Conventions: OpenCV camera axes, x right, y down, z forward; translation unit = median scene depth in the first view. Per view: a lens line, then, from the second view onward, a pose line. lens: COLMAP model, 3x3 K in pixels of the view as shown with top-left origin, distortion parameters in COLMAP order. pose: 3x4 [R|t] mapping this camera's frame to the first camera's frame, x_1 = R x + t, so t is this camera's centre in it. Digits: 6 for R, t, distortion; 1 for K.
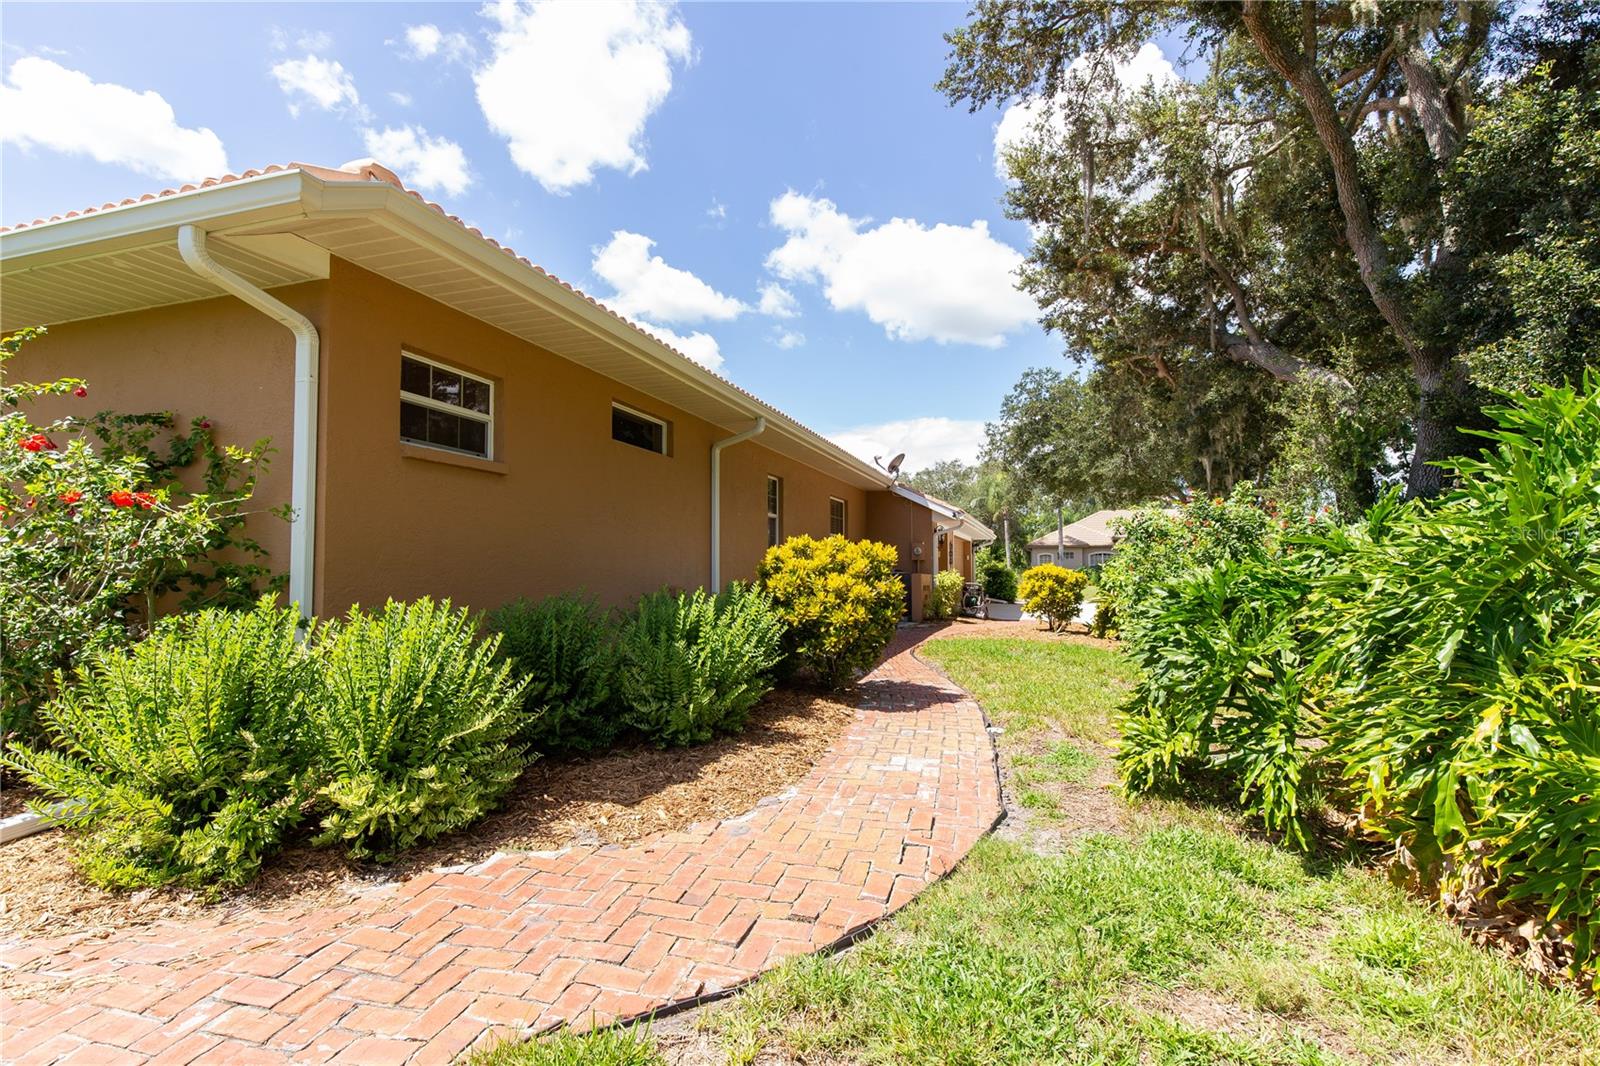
lens RADIAL K [[729.8, 0, 806.4], [0, 729.8, 541.3], [0, 0, 1]] dist [0.000000, 0.000380]
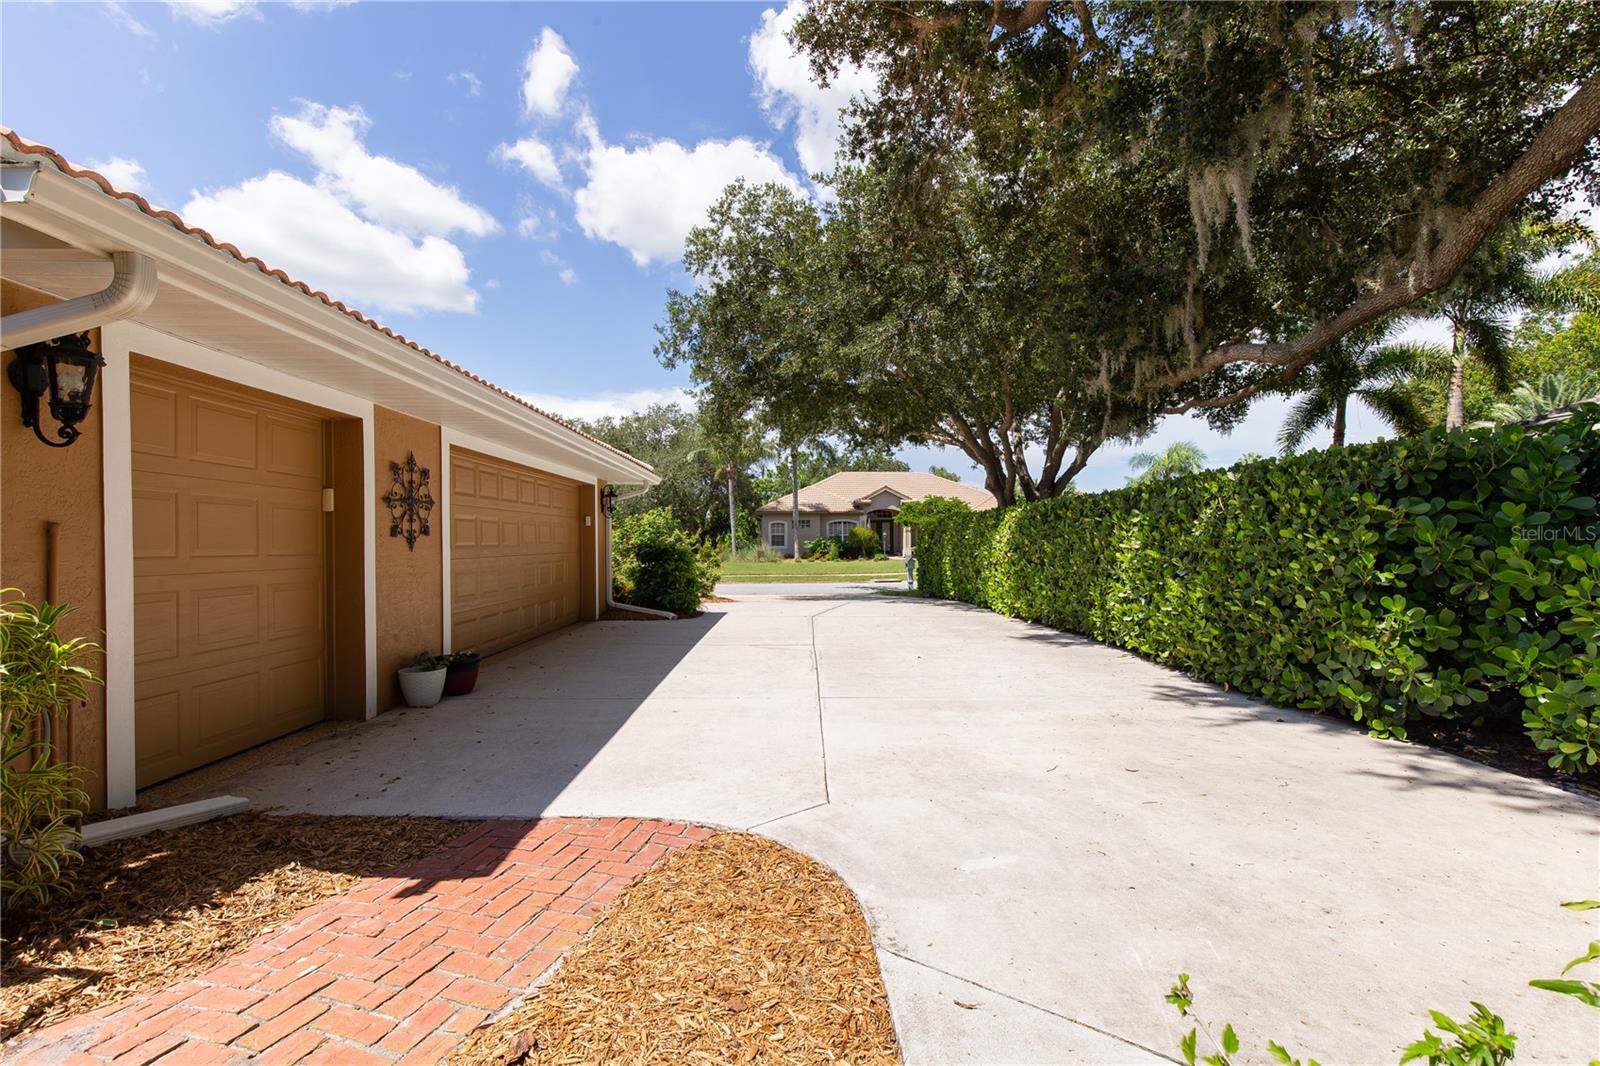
lens RADIAL K [[729.8, 0, 806.4], [0, 729.8, 541.3], [0, 0, 1]] dist [0.000000, 0.000380]
pose [[0.941122, -0.006626, 0.338003, 0.088873], [-0.007537, 0.999148, 0.040573, 0.006167], [-0.337984, -0.040732, 0.940270, 0.241722]]
